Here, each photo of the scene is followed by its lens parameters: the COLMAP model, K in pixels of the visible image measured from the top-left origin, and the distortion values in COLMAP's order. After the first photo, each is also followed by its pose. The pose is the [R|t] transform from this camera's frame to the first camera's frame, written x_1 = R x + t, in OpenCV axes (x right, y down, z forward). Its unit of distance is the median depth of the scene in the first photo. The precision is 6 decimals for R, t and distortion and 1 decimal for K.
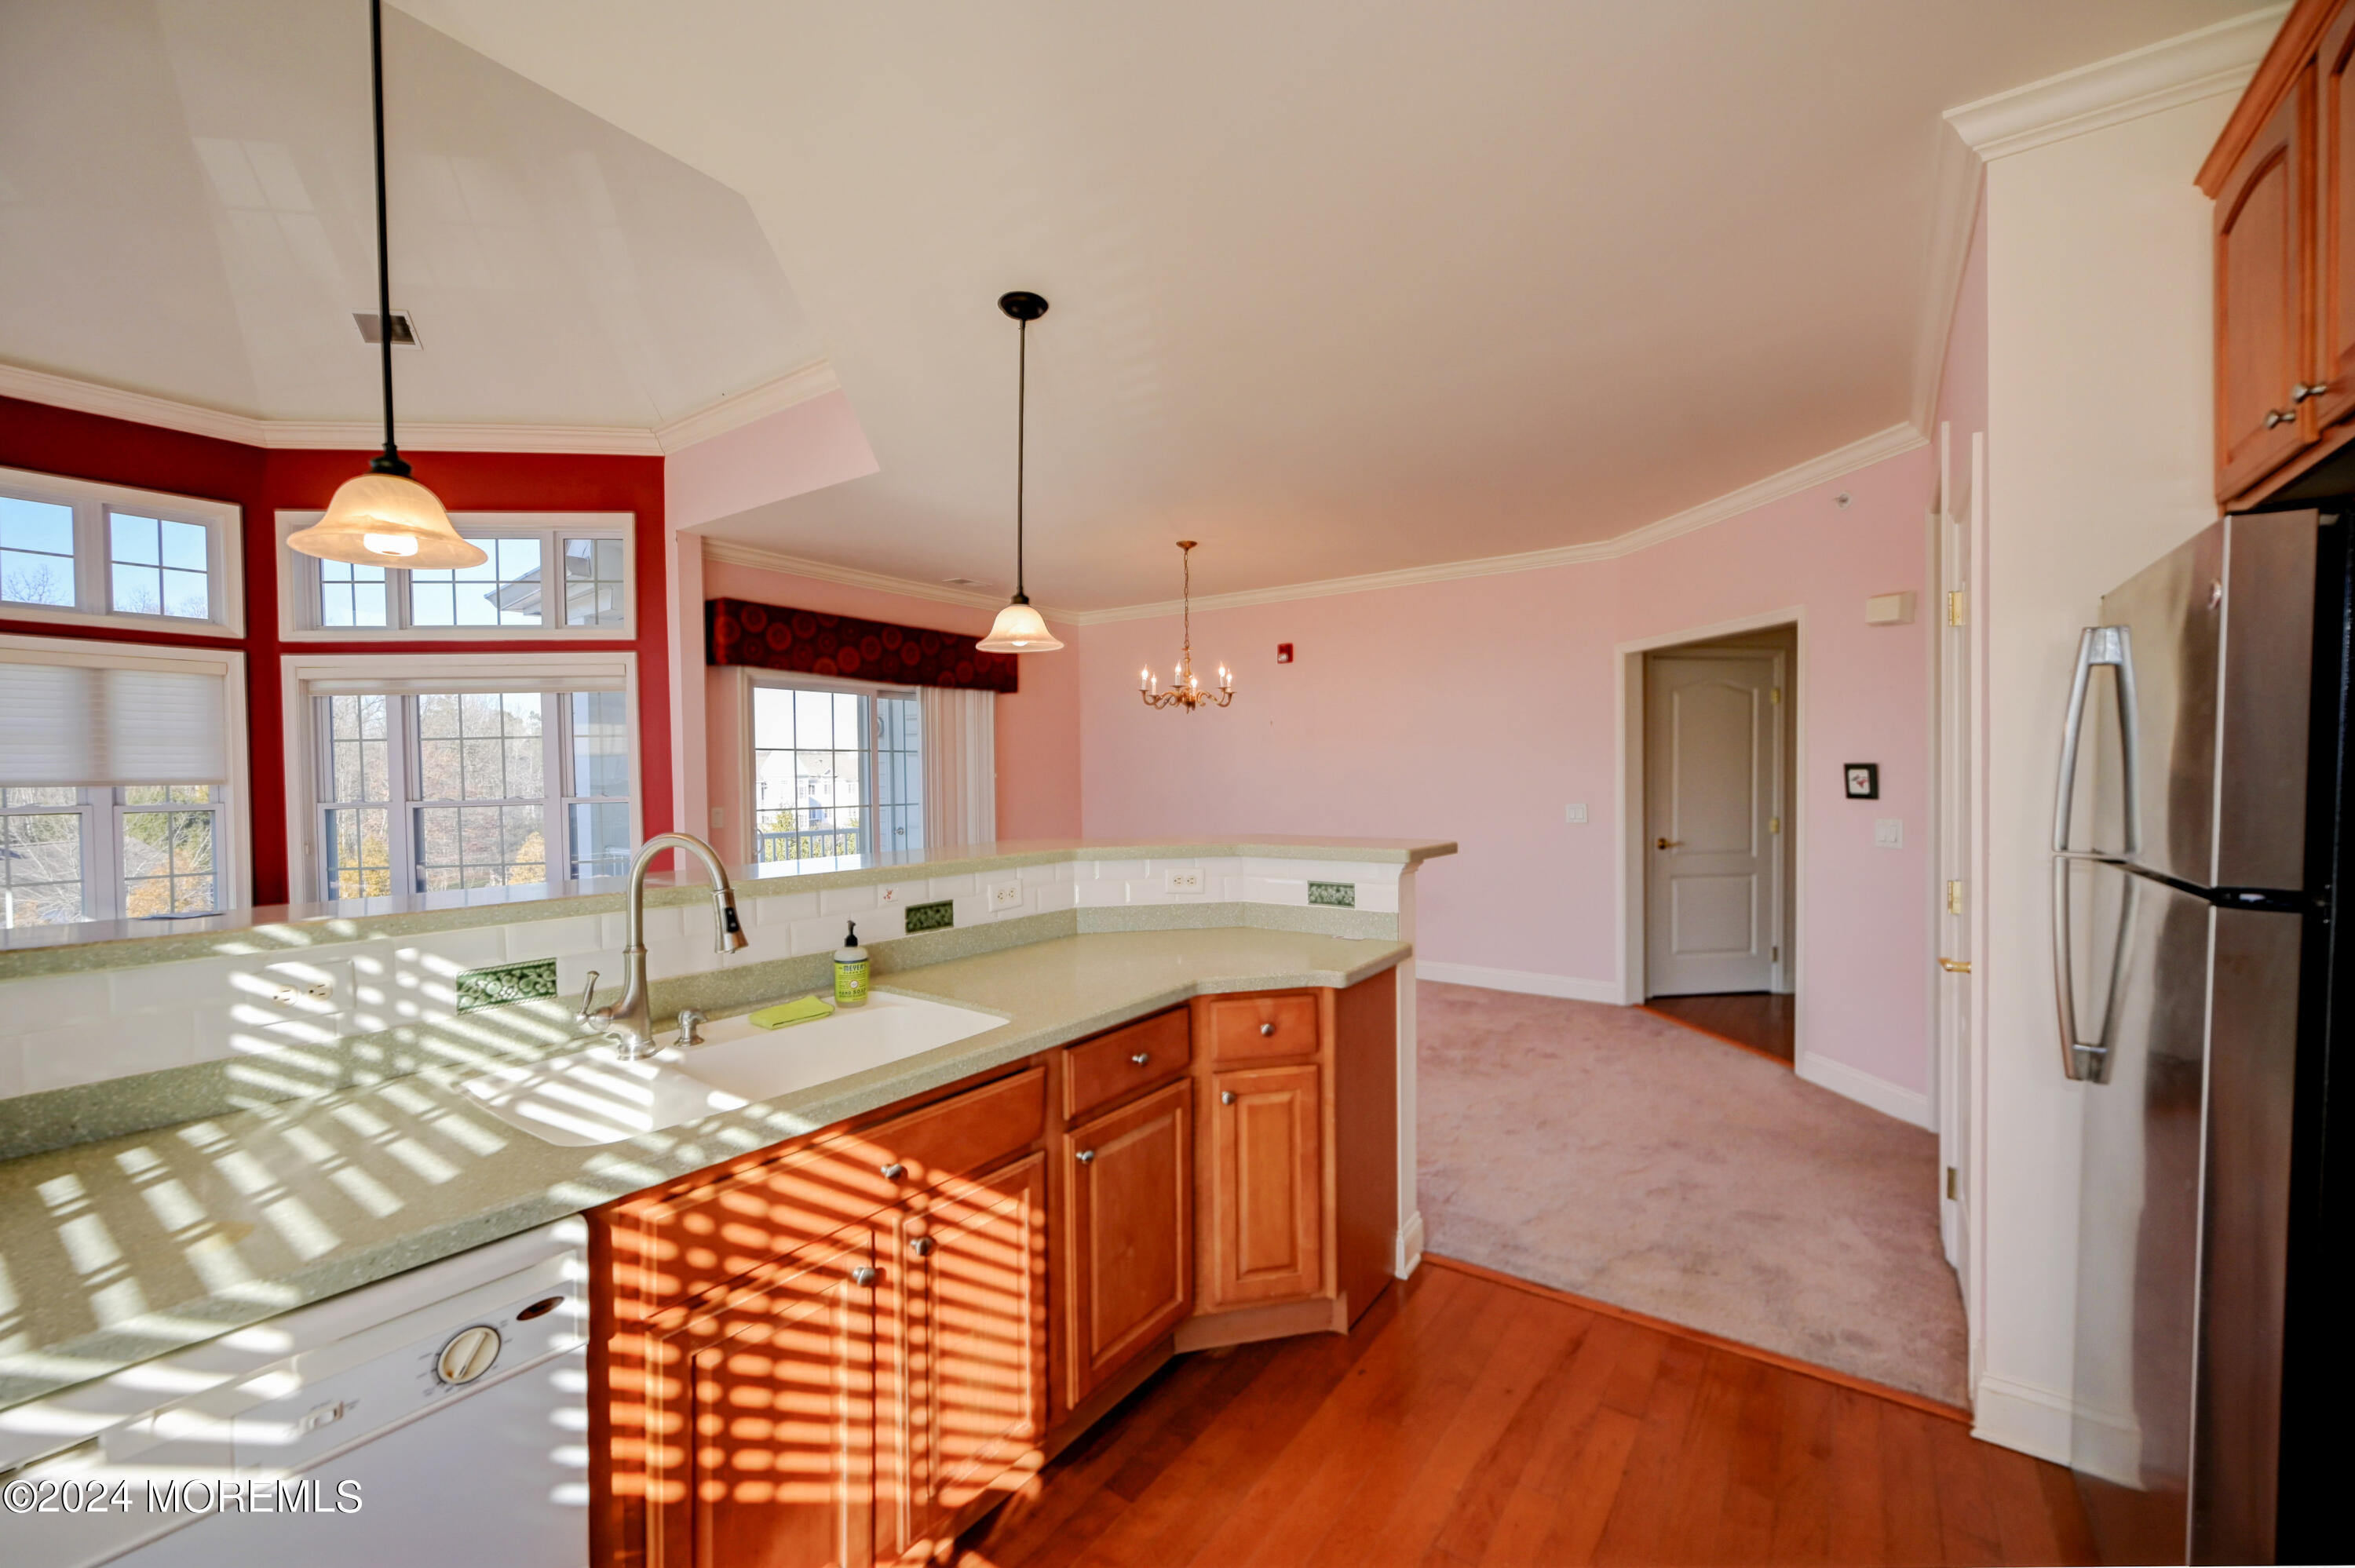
lens RADIAL K [[962.5, 0, 1130.3], [0, 962.5, 788.0], [0, 0, 1]] dist [0.012701, -0.001137]
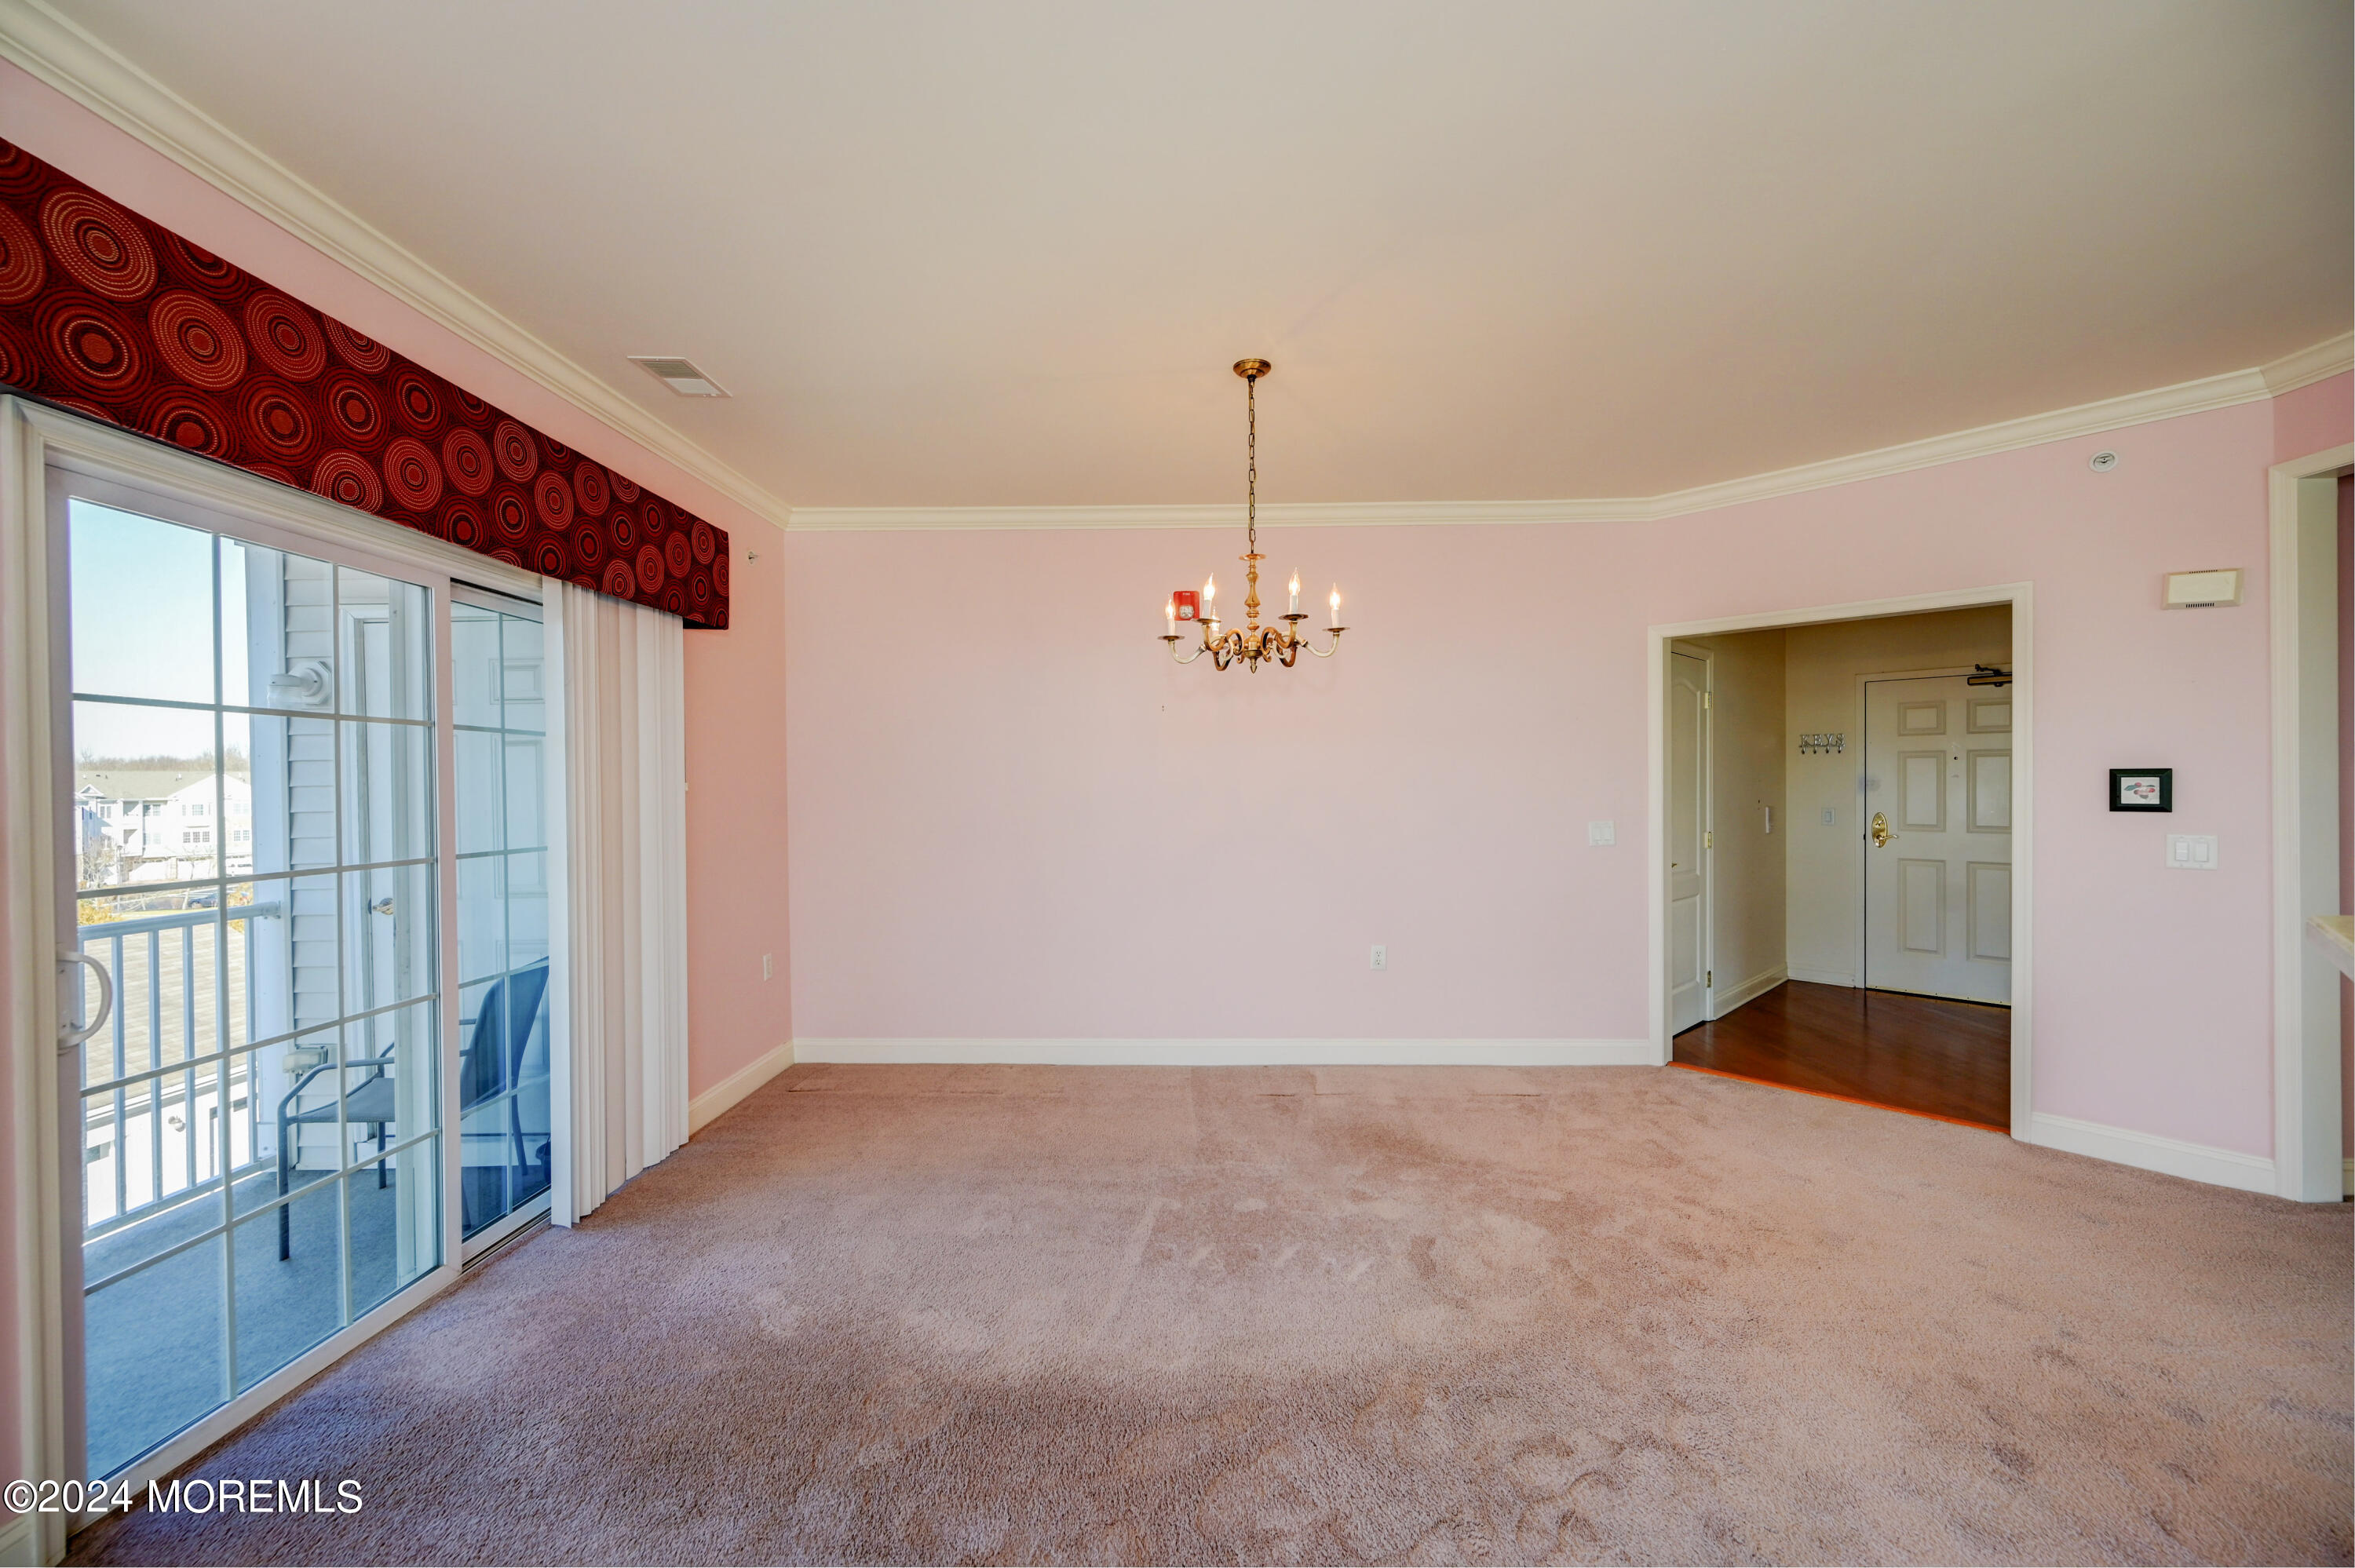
lens RADIAL K [[962.5, 0, 1162.3], [0, 962.5, 783.2], [0, 0, 1]] dist [0.012701, -0.001137]
pose [[0.804094, 0.000031, 0.594502, -0.311638], [0.009830, 0.999863, -0.013349, -0.007282], [-0.594421, 0.016578, 0.803983, 0.582817]]
